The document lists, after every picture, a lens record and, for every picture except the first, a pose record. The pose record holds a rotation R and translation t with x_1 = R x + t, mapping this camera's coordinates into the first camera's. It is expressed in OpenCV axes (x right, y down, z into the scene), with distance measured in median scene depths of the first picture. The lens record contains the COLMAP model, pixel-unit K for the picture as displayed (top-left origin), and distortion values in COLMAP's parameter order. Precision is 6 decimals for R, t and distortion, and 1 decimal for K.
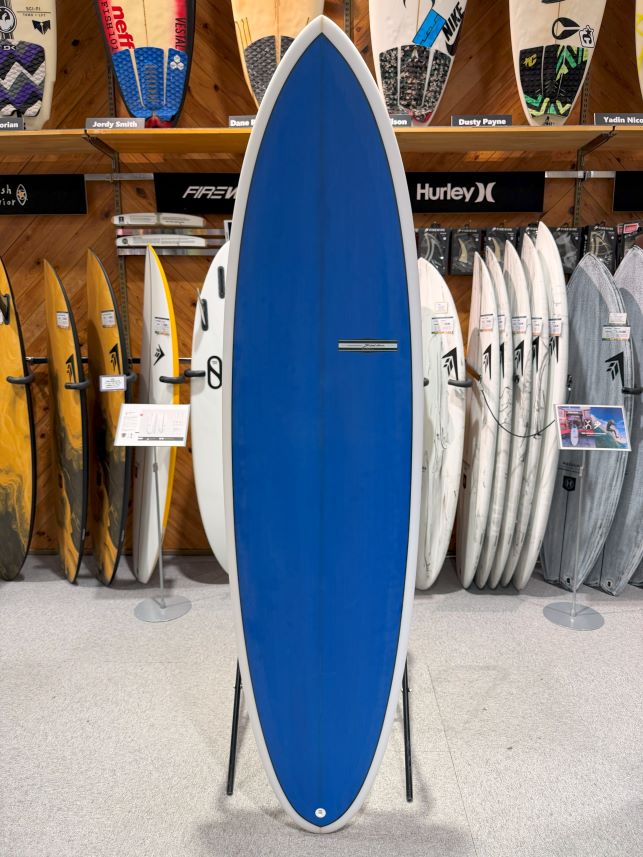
lens RADIAL K [[584.4, 0, 324.3], [0, 584.4, 432.9], [0, 0, 1]] dist [-0.000270, -0.016793]
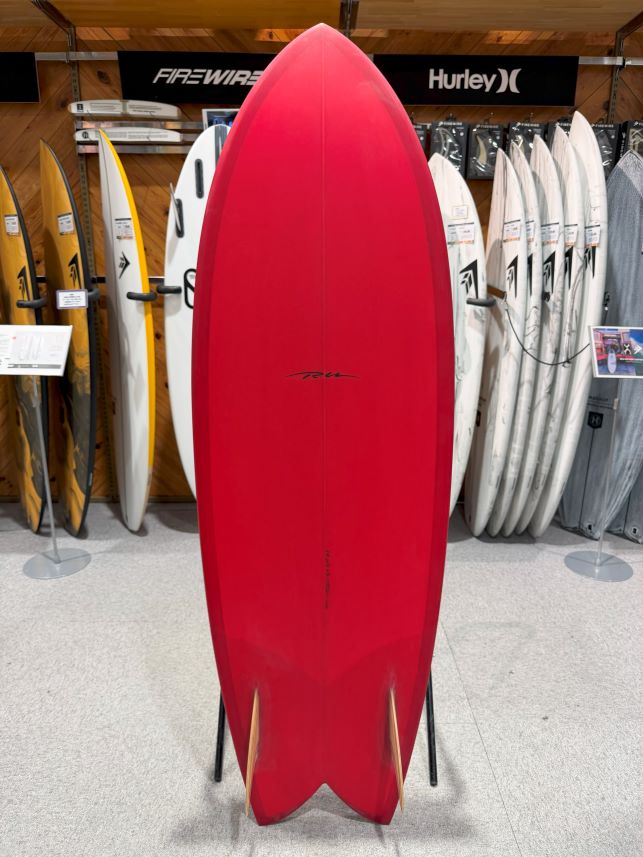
lens RADIAL K [[584.4, 0, 322.3], [0, 584.4, 431.2], [0, 0, 1]] dist [-0.000270, -0.016793]
pose [[0.999645, -0.000538, 0.026652, -0.022453], [-0.001459, 0.997196, 0.074824, 0.039463], [-0.026617, -0.074836, 0.996841, 0.129081]]
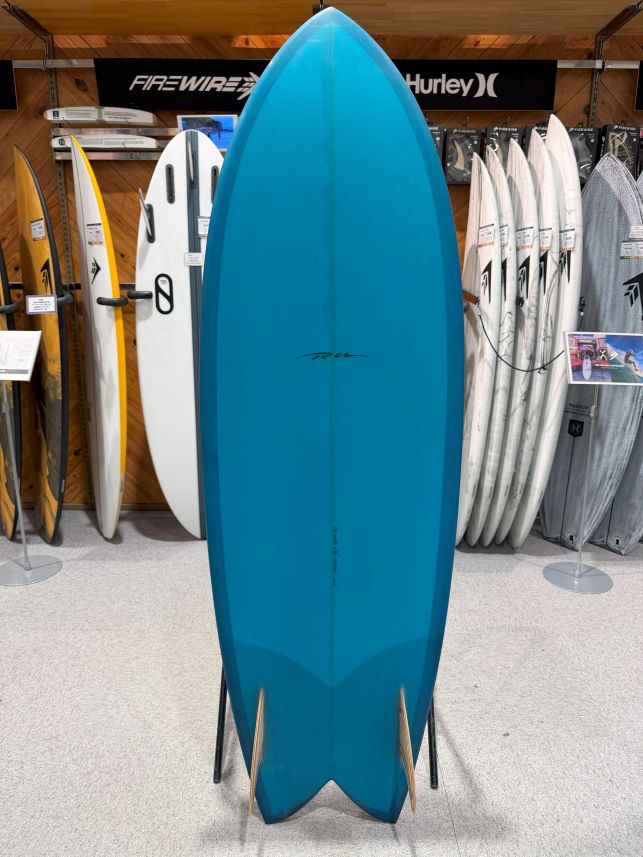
lens RADIAL K [[584.4, 0, 321.9], [0, 584.4, 432.0], [0, 0, 1]] dist [-0.000270, -0.016793]
pose [[0.999949, 0.003552, 0.009469, 0.033212], [-0.004107, 0.998233, 0.059274, 0.044715], [-0.009241, -0.059310, 0.998197, 0.139987]]
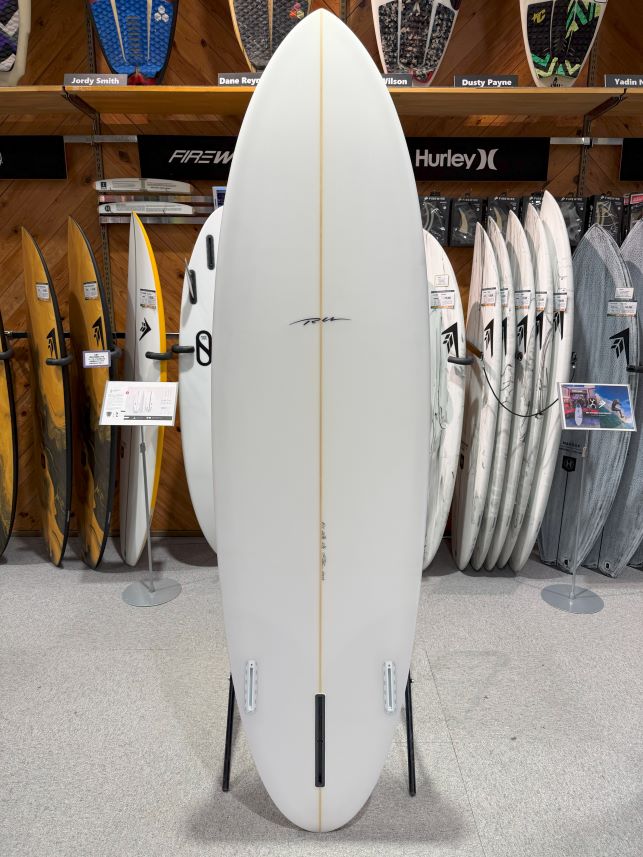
lens RADIAL K [[584.4, 0, 319.6], [0, 584.4, 432.0], [0, 0, 1]] dist [-0.000270, -0.016793]
pose [[0.999843, 0.001036, 0.017669, -0.015574], [-0.001760, 0.999157, 0.041022, -0.006158], [-0.017611, -0.041047, 0.999002, 0.038432]]
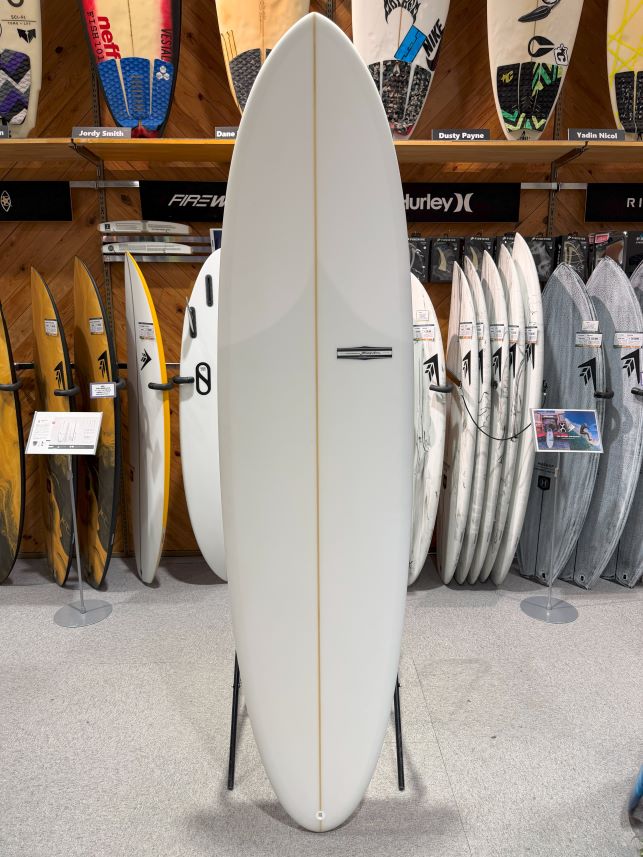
lens RADIAL K [[584.4, 0, 320.0], [0, 584.4, 433.1], [0, 0, 1]] dist [-0.000270, -0.016793]
pose [[0.999191, -0.007709, 0.039458, -0.024141], [0.007272, 0.999911, 0.011214, -0.018504], [-0.039541, -0.010918, 0.999158, -0.029870]]
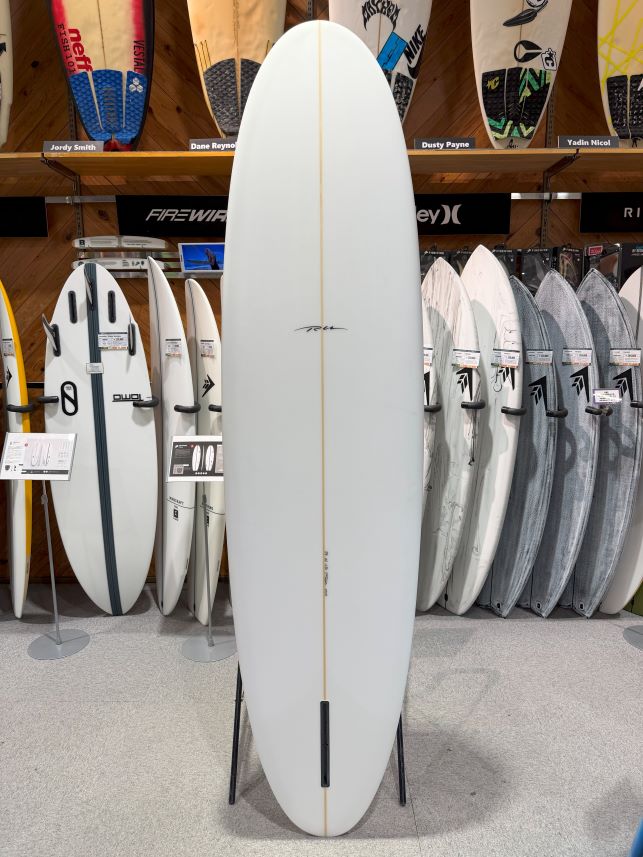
lens RADIAL K [[584.4, 0, 321.5], [0, 584.4, 430.6], [0, 0, 1]] dist [-0.000270, -0.016793]
pose [[0.999853, -0.007749, 0.015269, 0.040149], [0.008010, 0.999822, -0.017100, -0.031914], [-0.015134, 0.017220, 0.999737, 0.019798]]
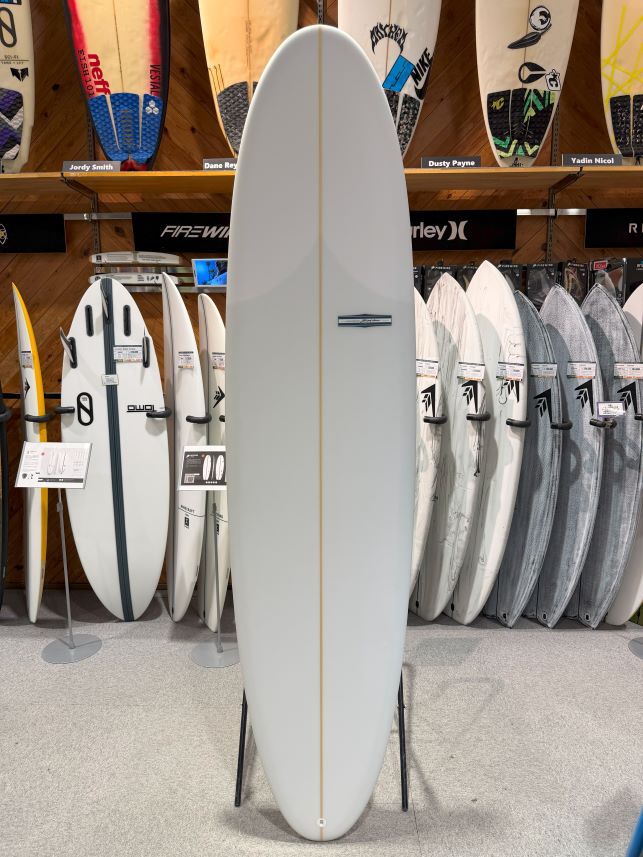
lens RADIAL K [[582.4, 0, 322.6], [0, 582.4, 430.3], [0, 0, 1]] dist [0.006662, -0.024252]
pose [[0.999986, -0.002463, -0.004718, 0.048393], [0.002303, 0.999436, -0.033498, -0.034344], [0.004798, 0.033486, 0.999428, -0.000061]]
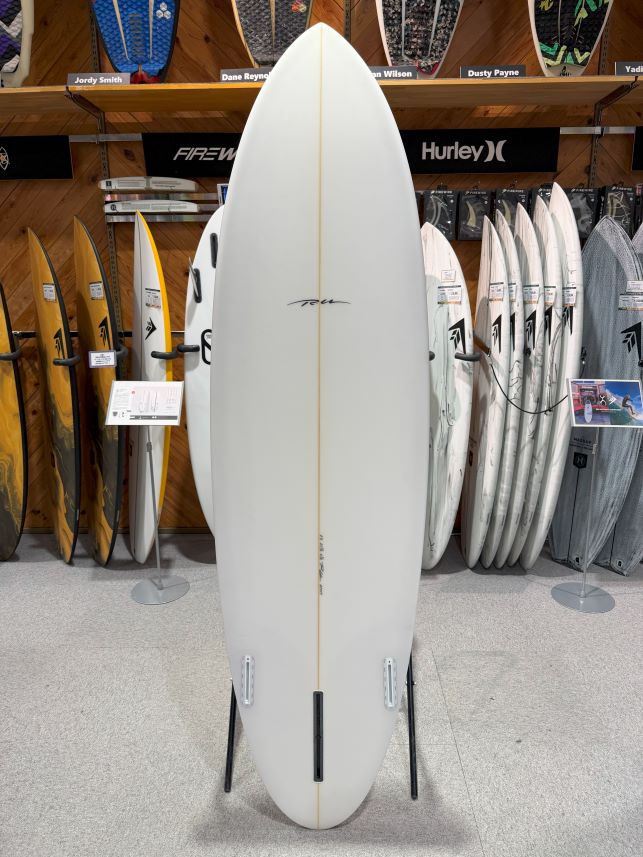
lens RADIAL K [[584.4, 0, 320.8], [0, 584.4, 430.0], [0, 0, 1]] dist [-0.000270, -0.016793]
pose [[0.999937, -0.005118, -0.010001, 0.003020], [0.005634, 0.998616, 0.052292, -0.016881], [0.009720, -0.052345, 0.998582, 0.043521]]
